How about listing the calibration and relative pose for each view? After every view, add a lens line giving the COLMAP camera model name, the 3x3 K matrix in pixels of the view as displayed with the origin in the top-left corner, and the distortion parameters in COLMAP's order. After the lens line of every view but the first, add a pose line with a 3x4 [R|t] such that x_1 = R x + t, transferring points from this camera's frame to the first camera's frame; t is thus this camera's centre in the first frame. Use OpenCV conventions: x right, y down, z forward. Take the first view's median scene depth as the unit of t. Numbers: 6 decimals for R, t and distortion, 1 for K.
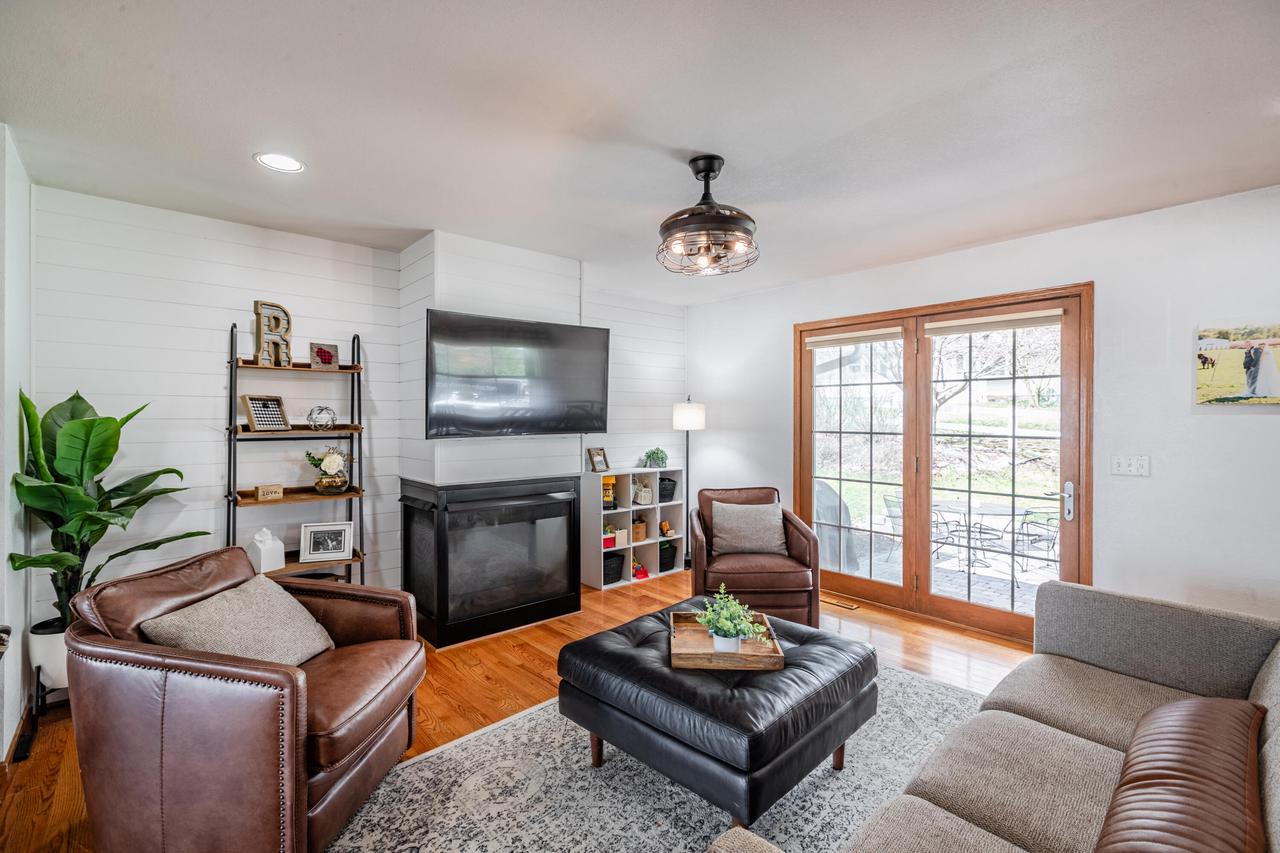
lens RADIAL K [[569.6, 0, 645.6], [0, 569.6, 417.7], [0, 0, 1]] dist [0.001218, 0.000712]
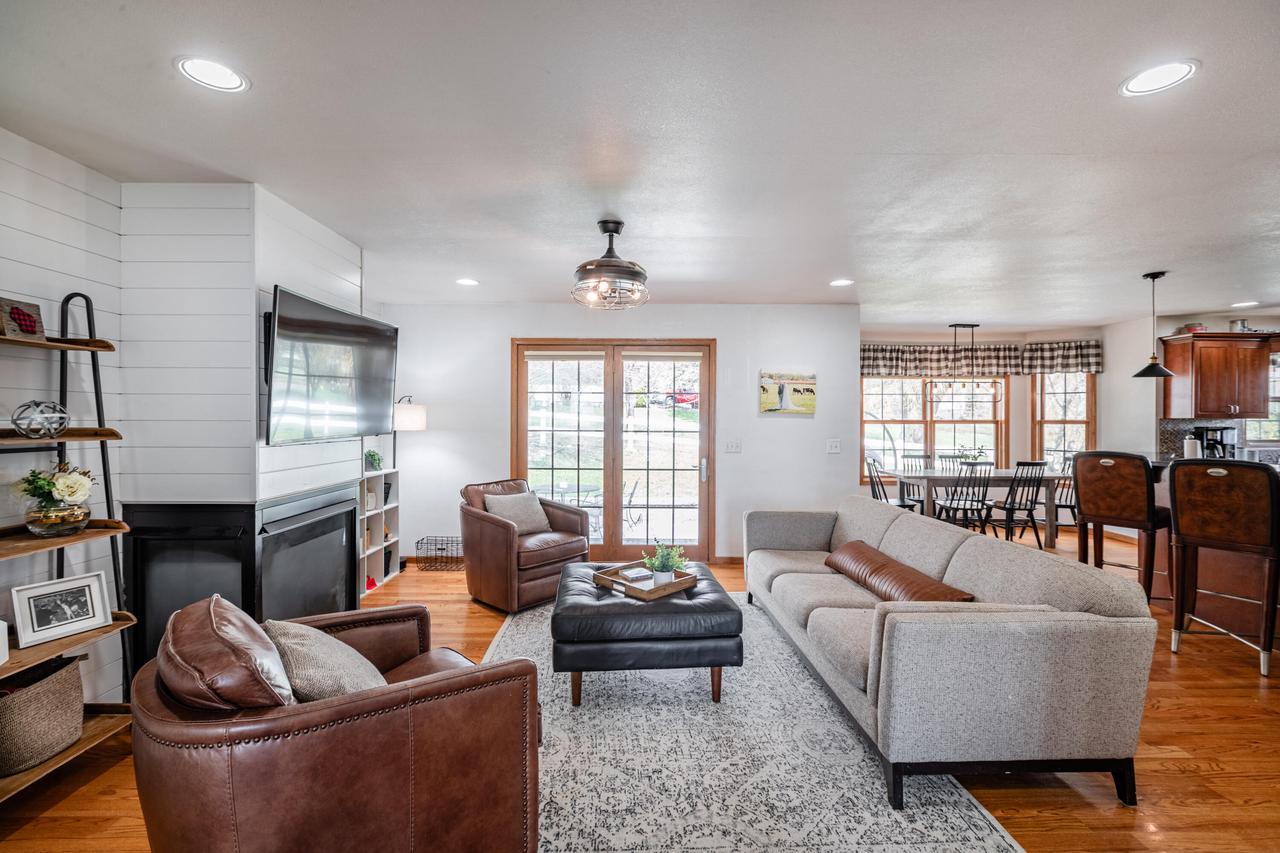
lens RADIAL K [[569.6, 0, 633.8], [0, 569.6, 420.0], [0, 0, 1]] dist [0.001218, 0.000712]
pose [[0.657332, -0.000178, 0.753601, -0.625082], [-0.002969, 0.999992, 0.002827, -0.002061], [-0.753595, -0.004096, 0.657326, 0.074641]]
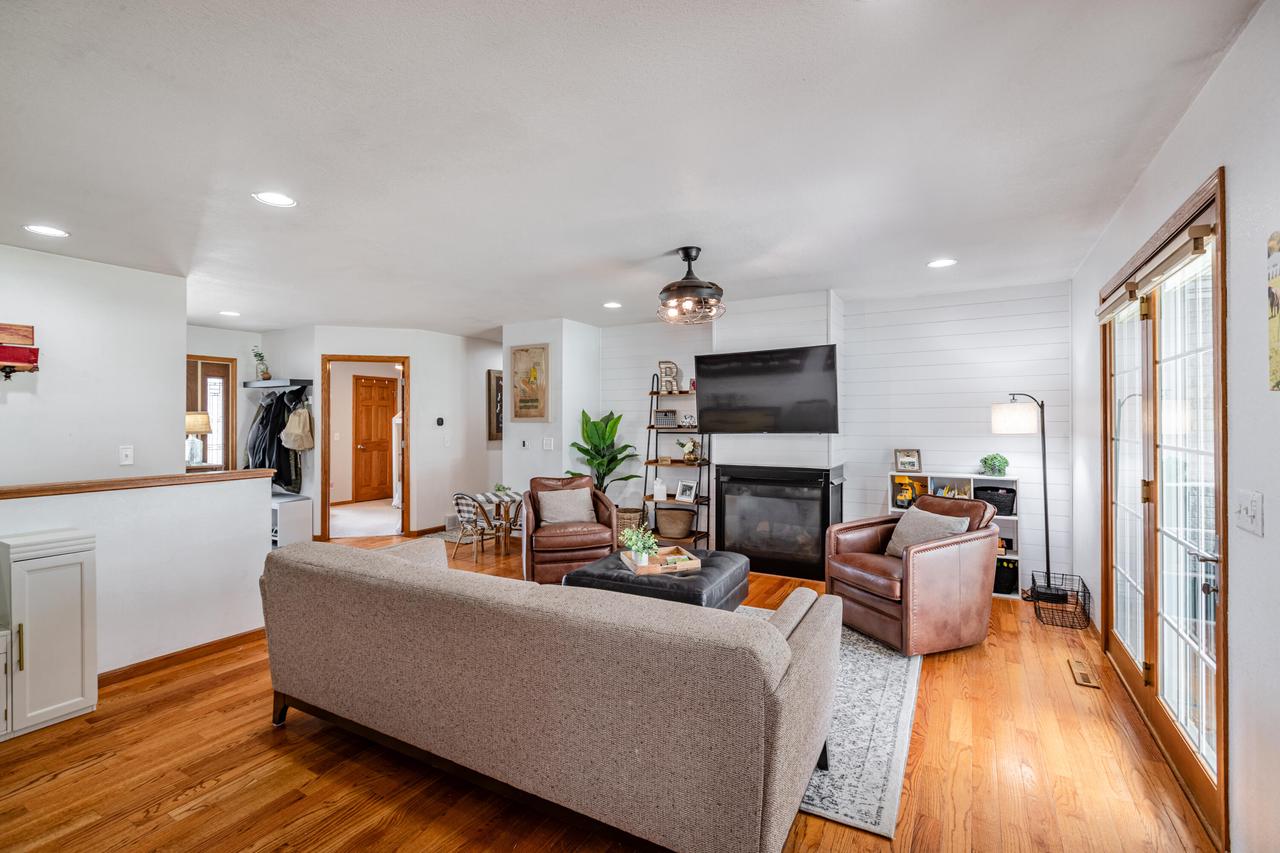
lens RADIAL K [[569.6, 0, 645.1], [0, 569.6, 422.8], [0, 0, 1]] dist [0.001218, 0.000712]
pose [[0.330659, 0.002859, -0.943746, 1.071268], [0.003819, 0.999983, 0.004367, -0.003159], [0.943743, -0.005048, 0.330642, 0.297407]]
